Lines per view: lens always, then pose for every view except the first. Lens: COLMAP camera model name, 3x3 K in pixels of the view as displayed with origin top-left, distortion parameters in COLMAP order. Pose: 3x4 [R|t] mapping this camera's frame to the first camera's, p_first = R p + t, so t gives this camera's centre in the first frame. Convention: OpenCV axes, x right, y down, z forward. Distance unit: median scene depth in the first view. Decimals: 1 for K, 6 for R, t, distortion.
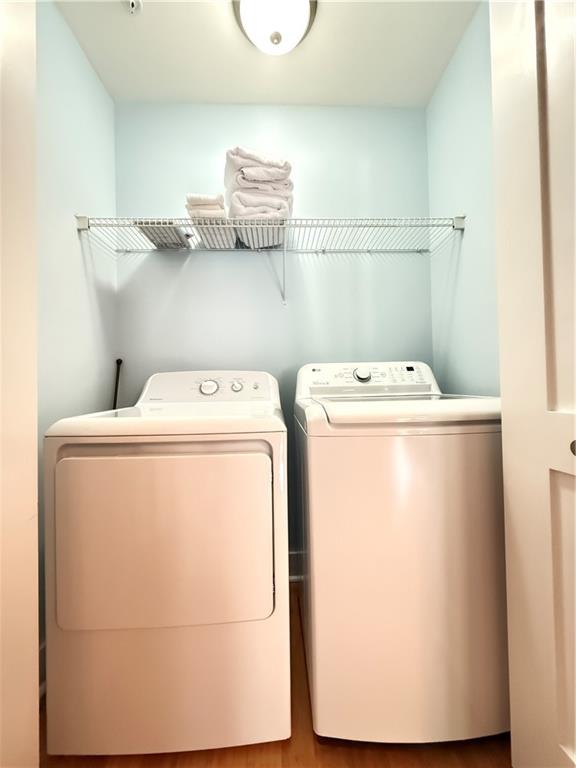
lens RADIAL K [[306.6, 0, 288.0], [0, 306.6, 384.0], [0, 0, 1]] dist [-0.000215, -0.000027]
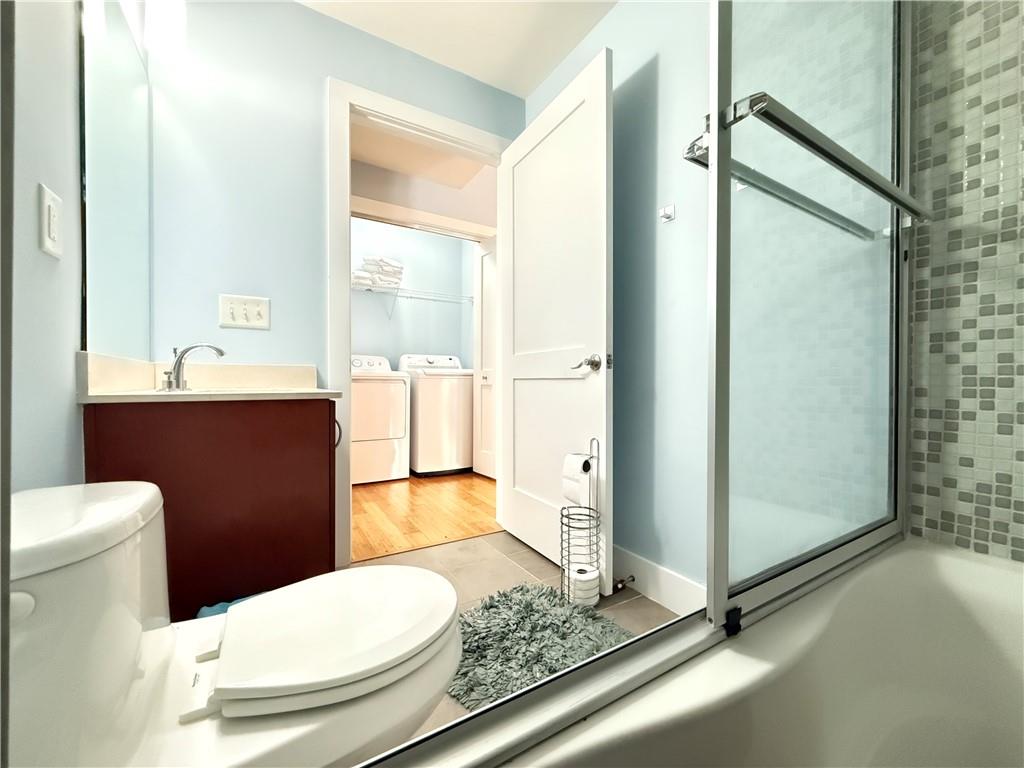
lens RADIAL K [[408.9, 0, 511.0], [0, 408.9, 384.2], [0, 0, 1]] dist [-0.000215, -0.000027]
pose [[0.876502, 0.022766, 0.480859, -0.705642], [-0.026838, 0.999639, 0.001592, 0.127918], [-0.480649, -0.014301, 0.876796, -1.993149]]
